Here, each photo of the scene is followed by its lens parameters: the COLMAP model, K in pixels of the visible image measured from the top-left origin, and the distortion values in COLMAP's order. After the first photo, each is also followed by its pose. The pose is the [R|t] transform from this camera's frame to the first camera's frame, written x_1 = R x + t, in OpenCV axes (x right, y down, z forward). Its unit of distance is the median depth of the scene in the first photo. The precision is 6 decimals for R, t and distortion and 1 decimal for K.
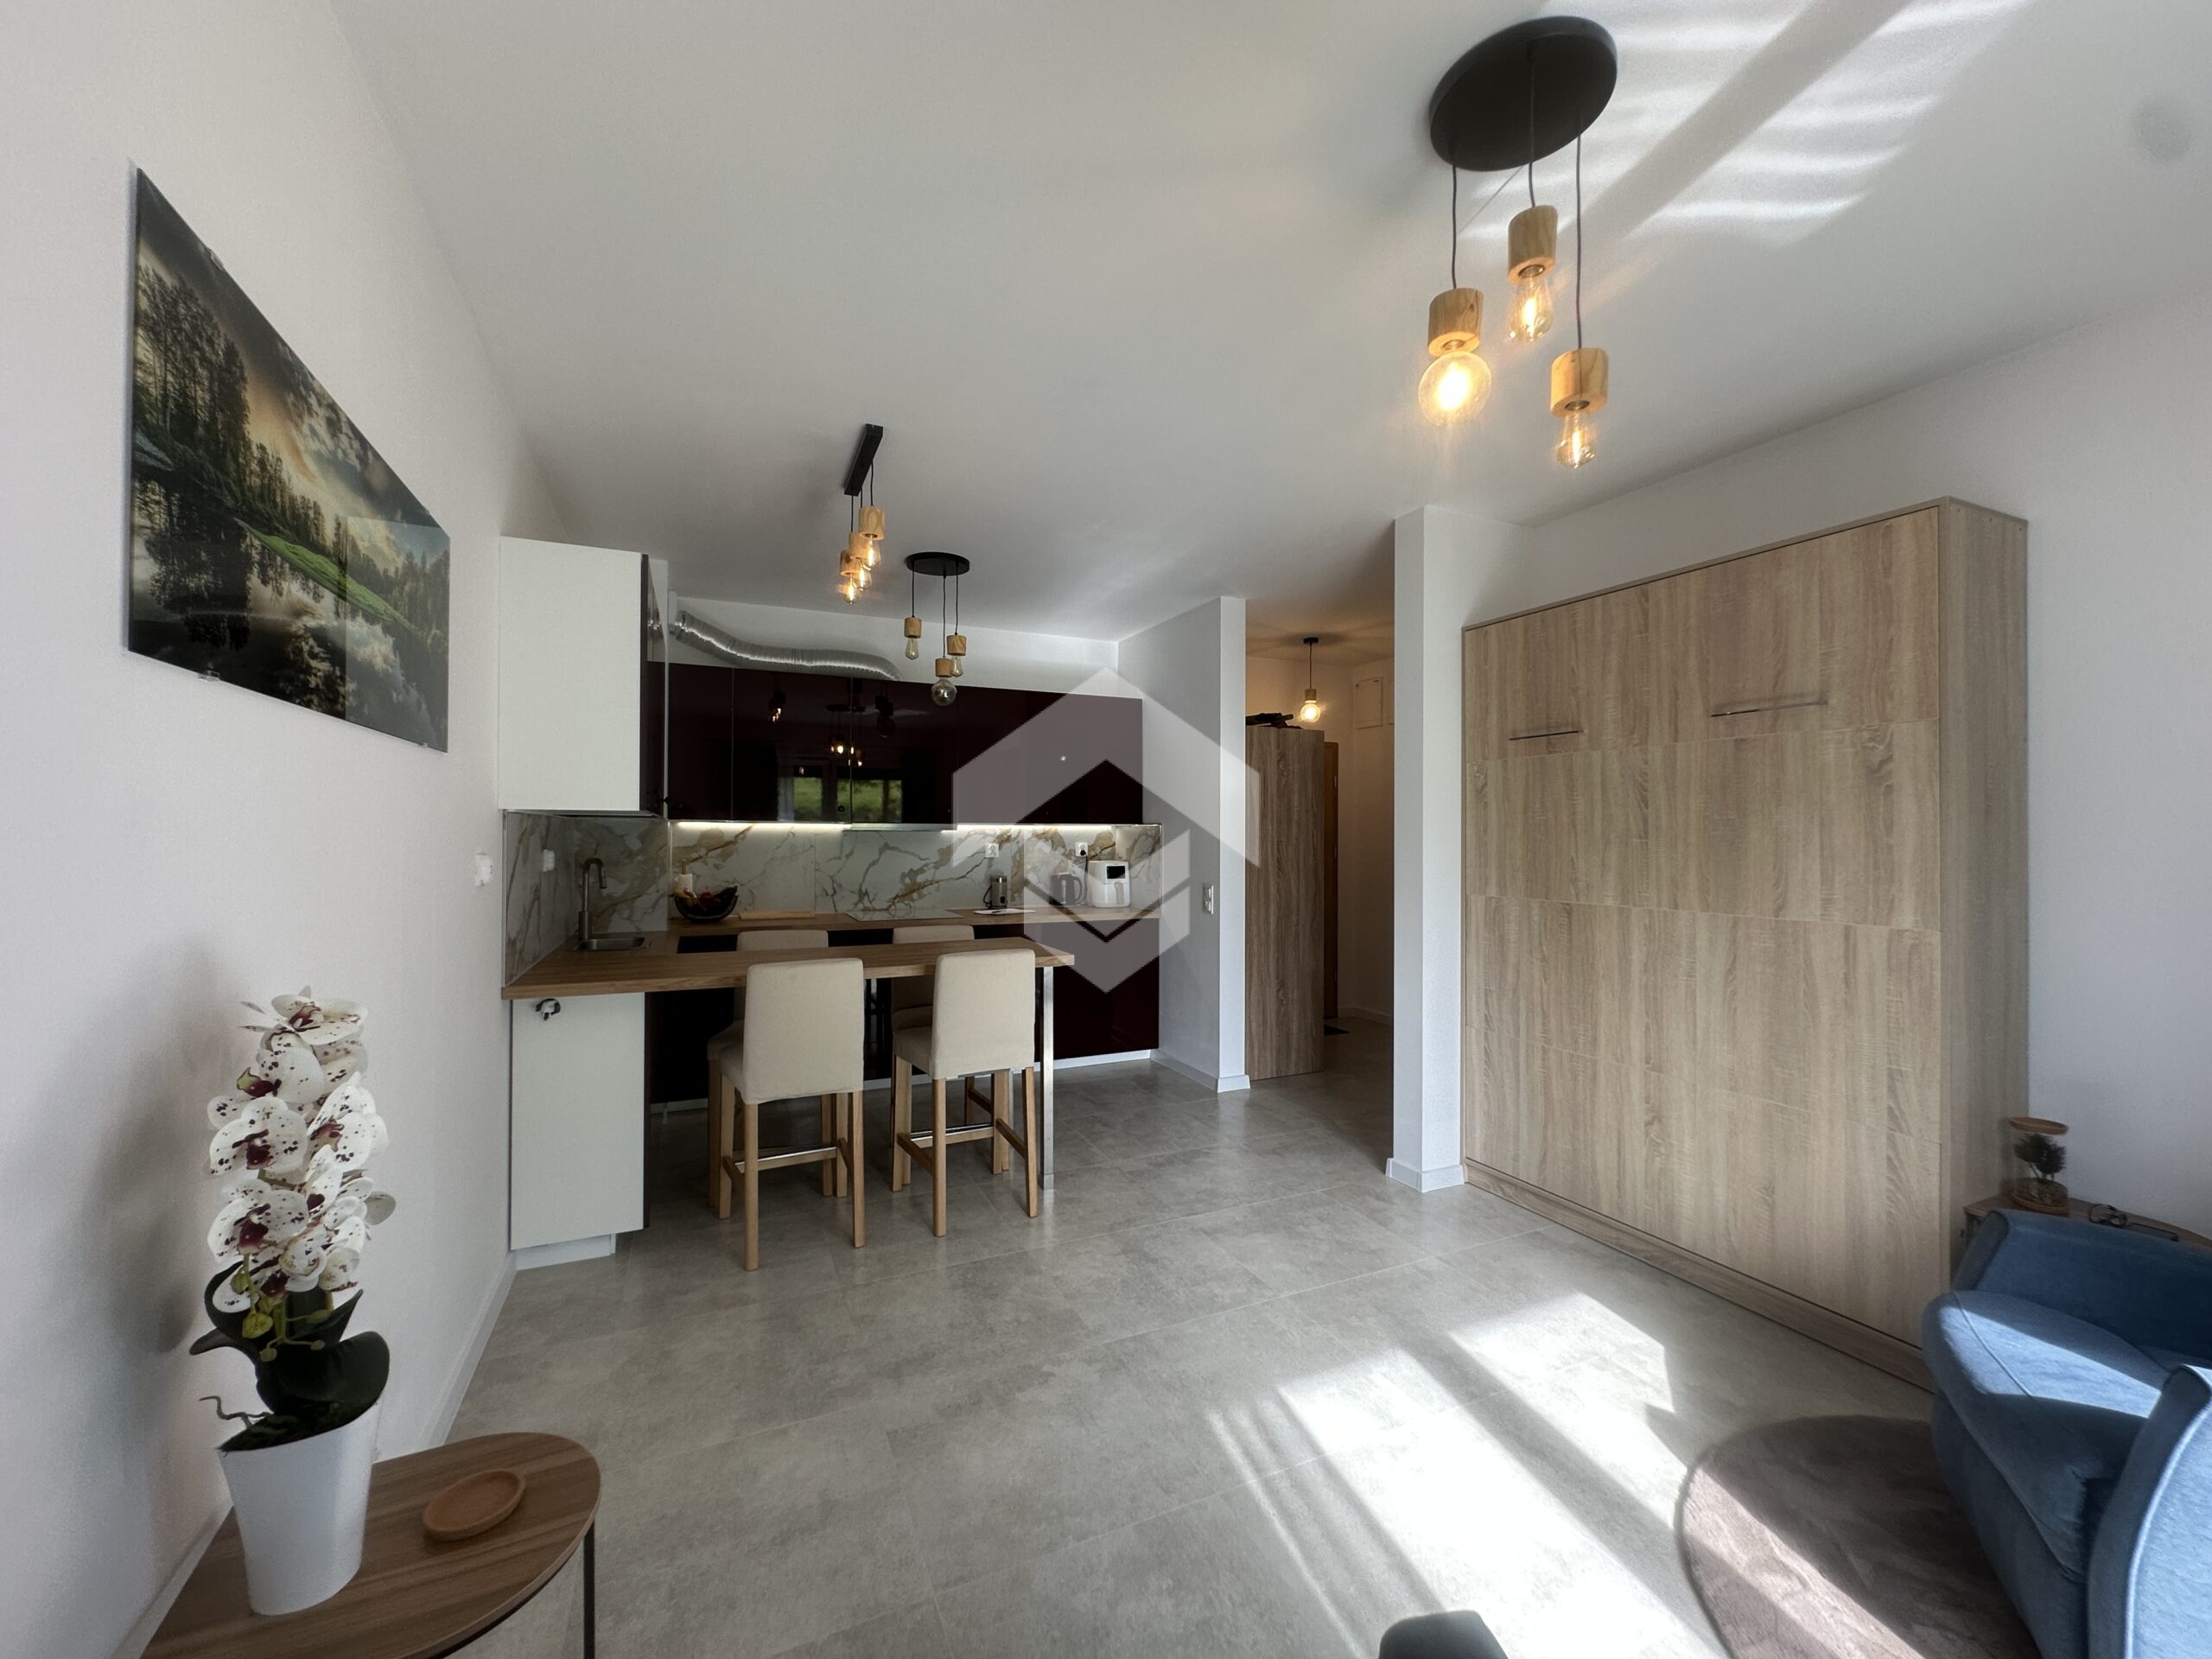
lens RADIAL K [[878.9, 0, 1102.4], [0, 878.9, 831.3], [0, 0, 1]] dist [-0.003898, 0.000472]
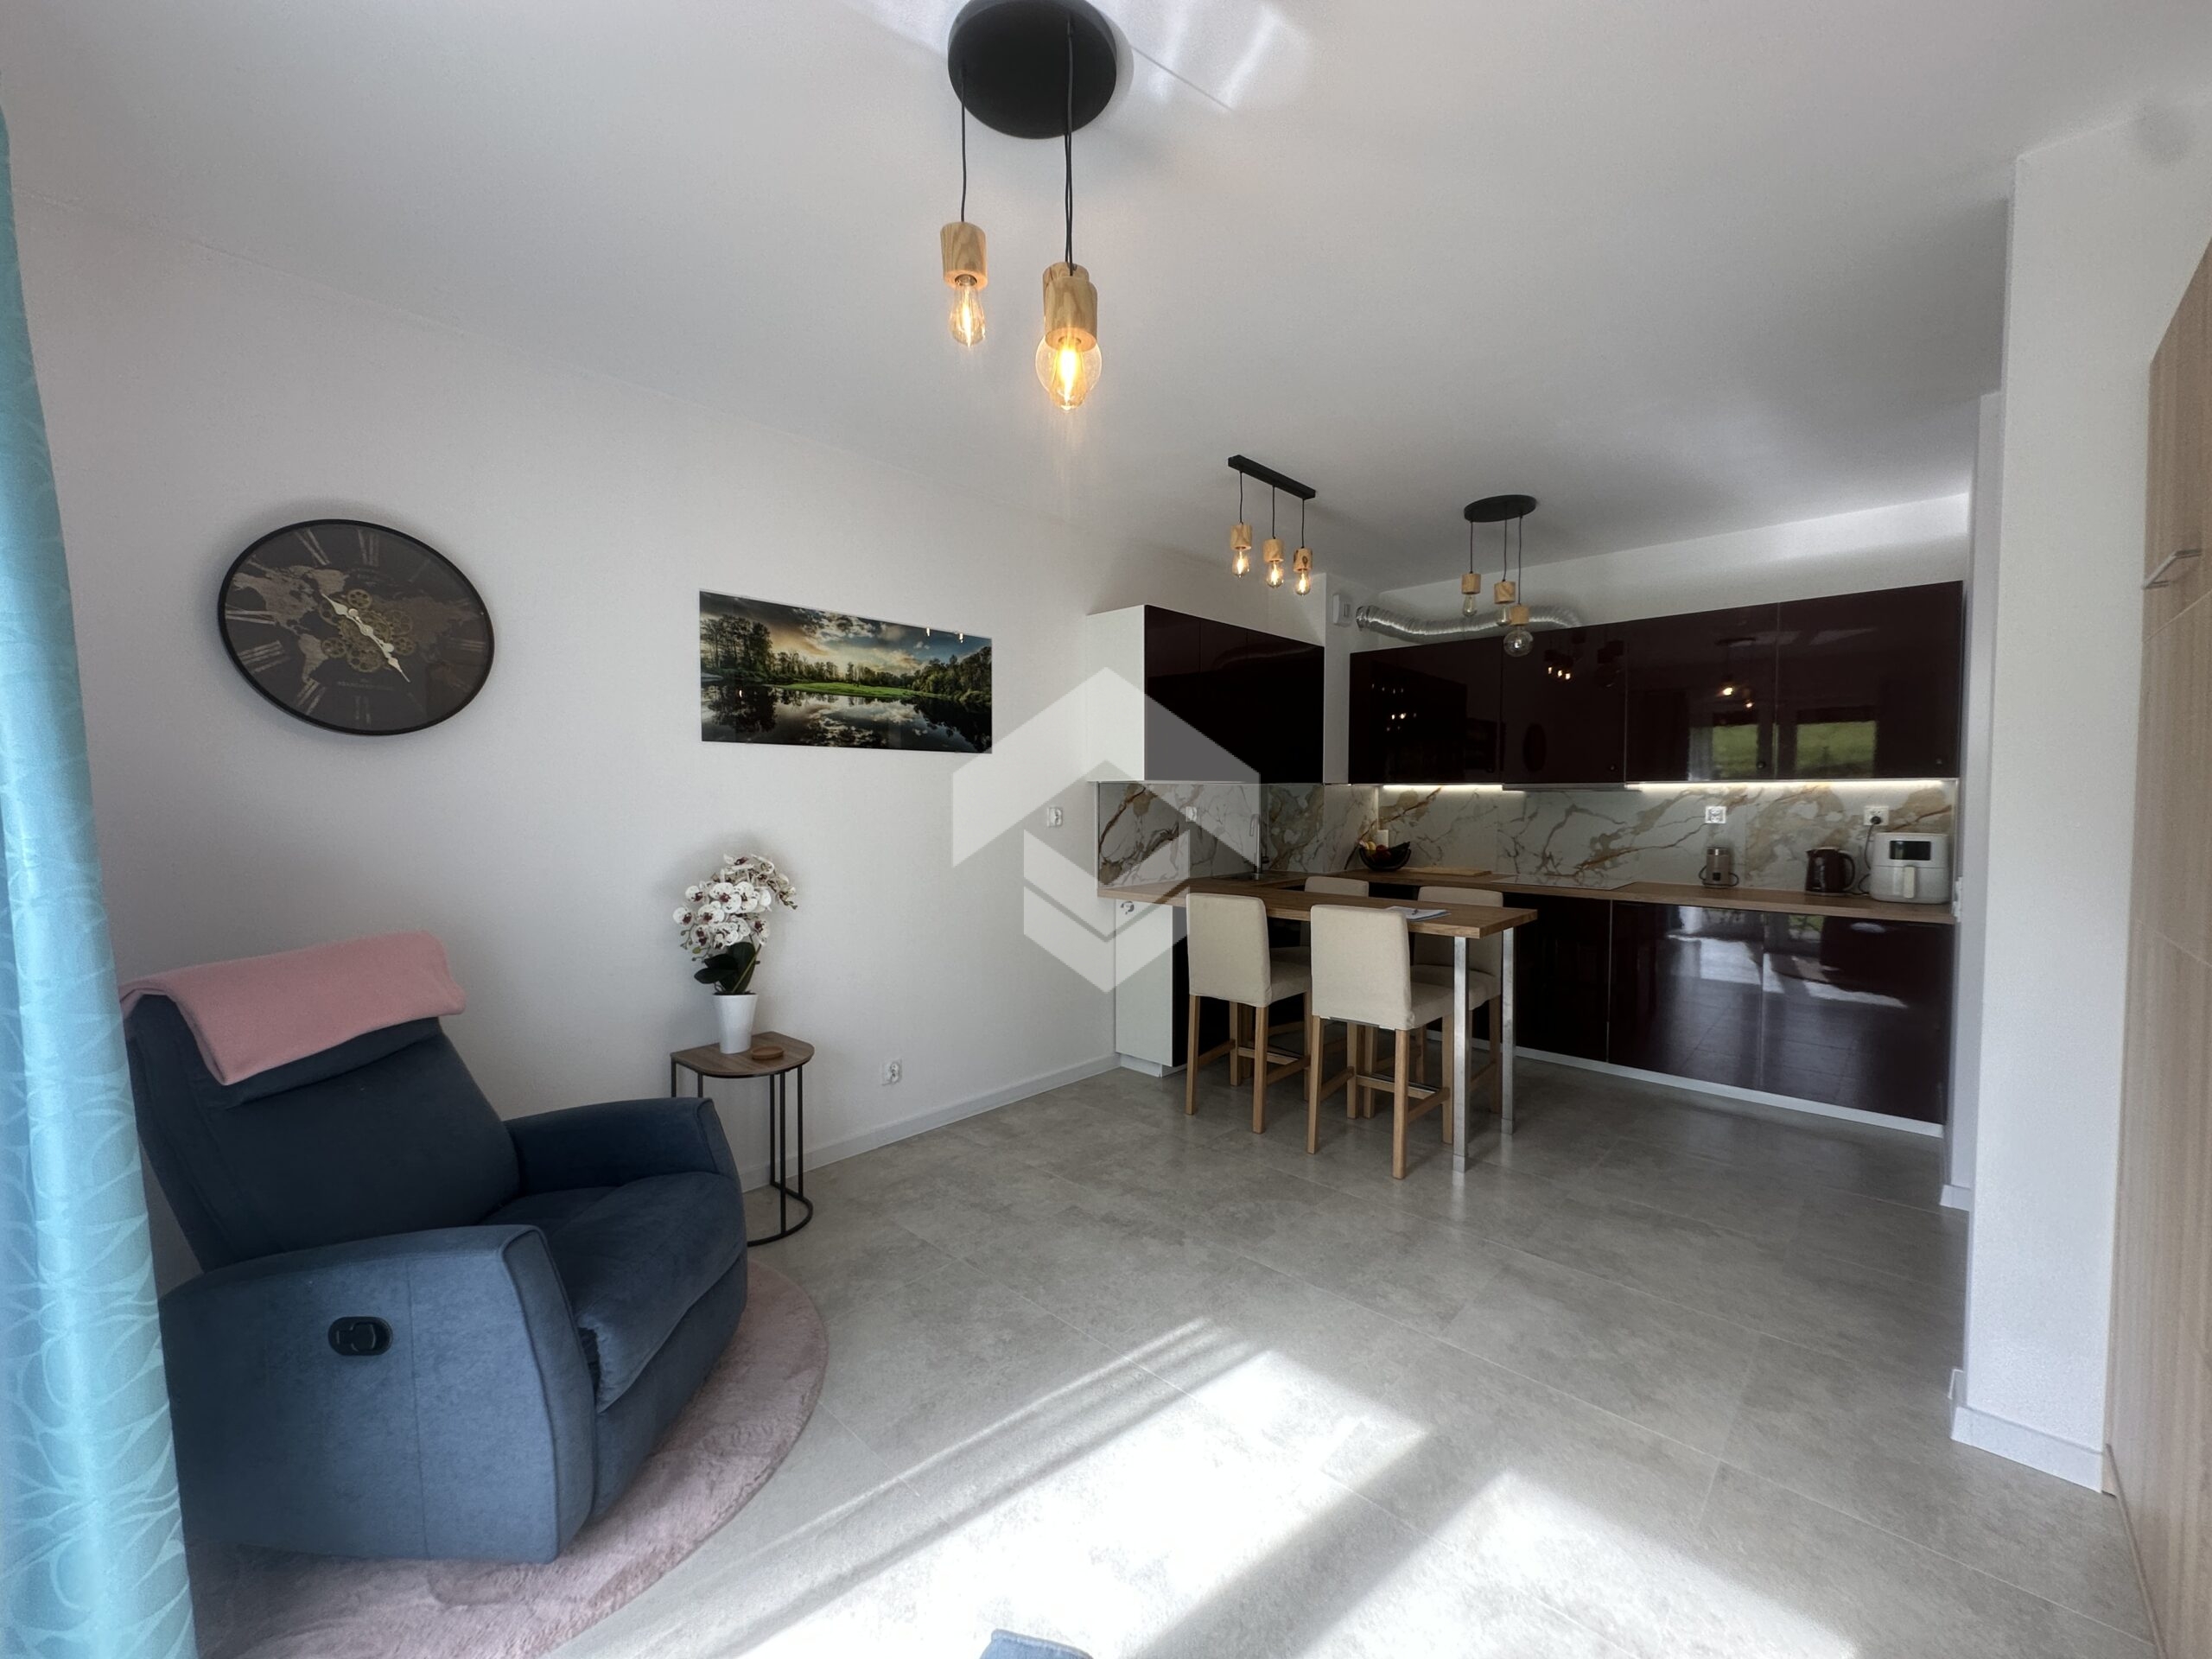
lens RADIAL K [[878.9, 0, 1108.1], [0, 878.9, 833.2], [0, 0, 1]] dist [-0.003898, 0.000472]
pose [[0.380054, 0.036454, -0.924246, 0.805668], [0.006705, 0.999088, 0.042163, 0.002386], [0.924940, -0.022221, 0.379463, 0.370910]]
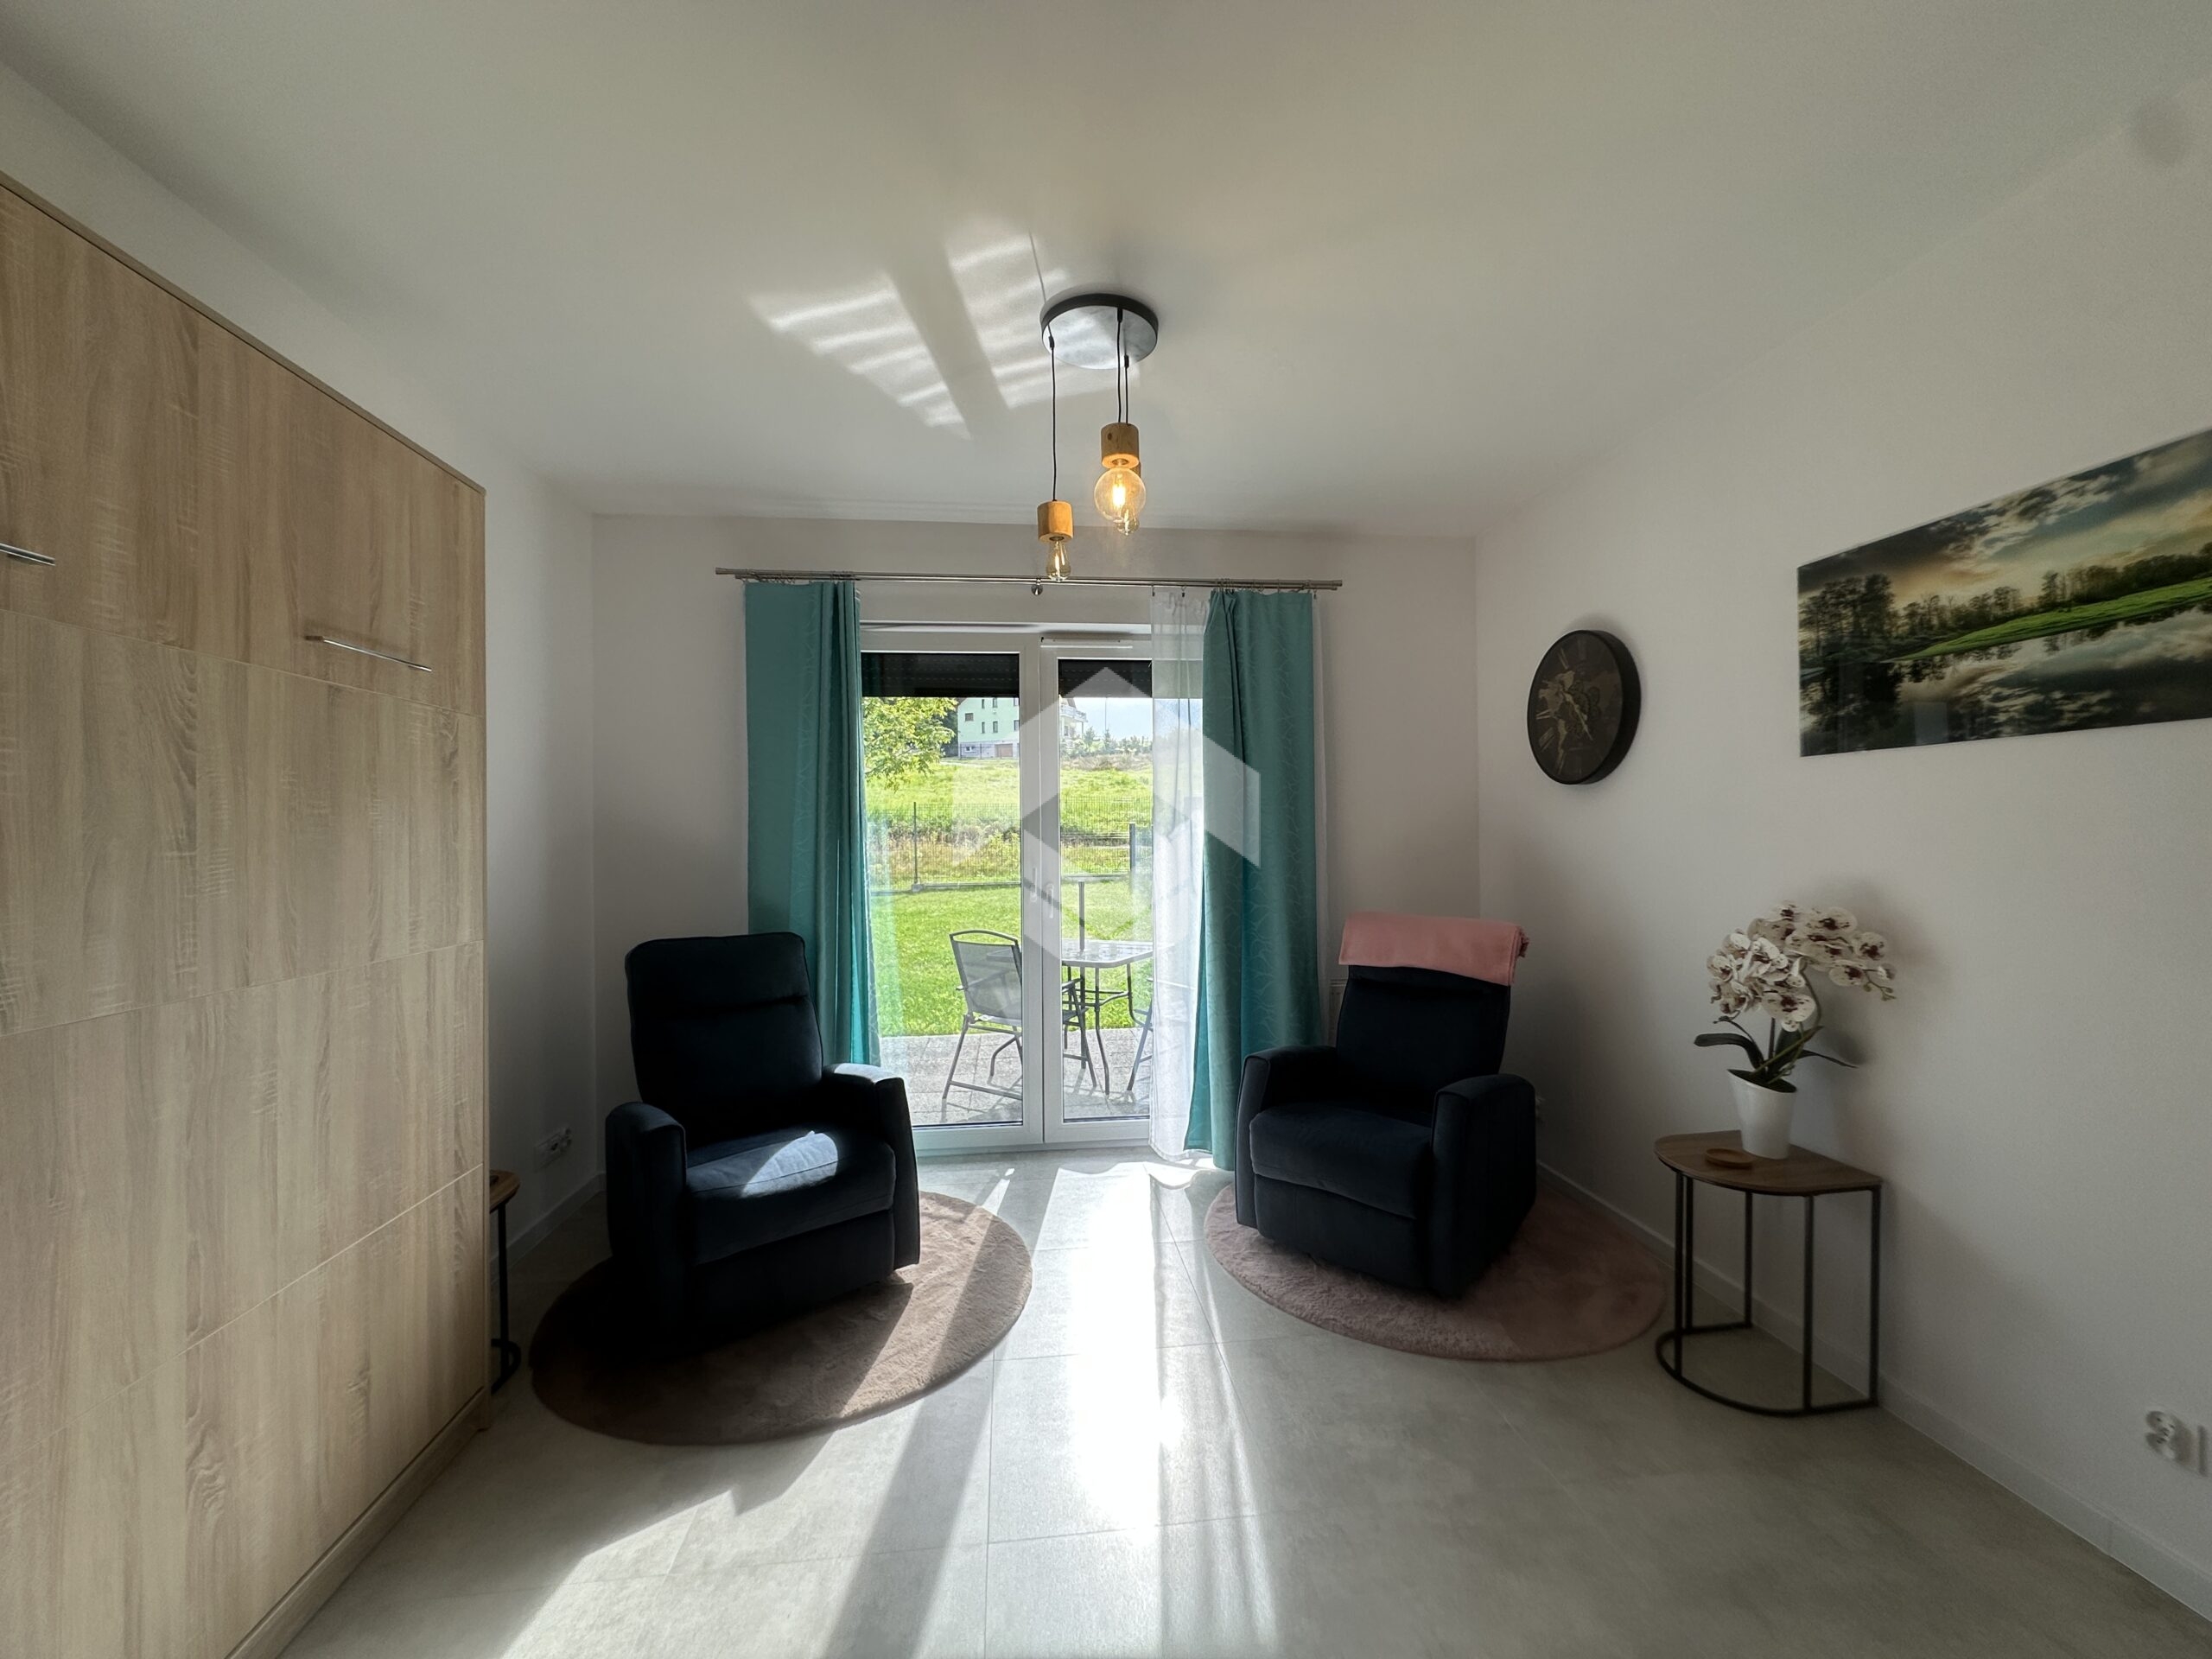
lens RADIAL K [[878.9, 0, 1108.9], [0, 878.9, 831.2], [0, 0, 1]] dist [-0.003898, 0.000472]
pose [[-0.951977, 0.007092, 0.306087, 0.010151], [0.005895, 0.999971, -0.004834, 0.003420], [-0.306112, -0.002797, -0.951991, 1.307581]]
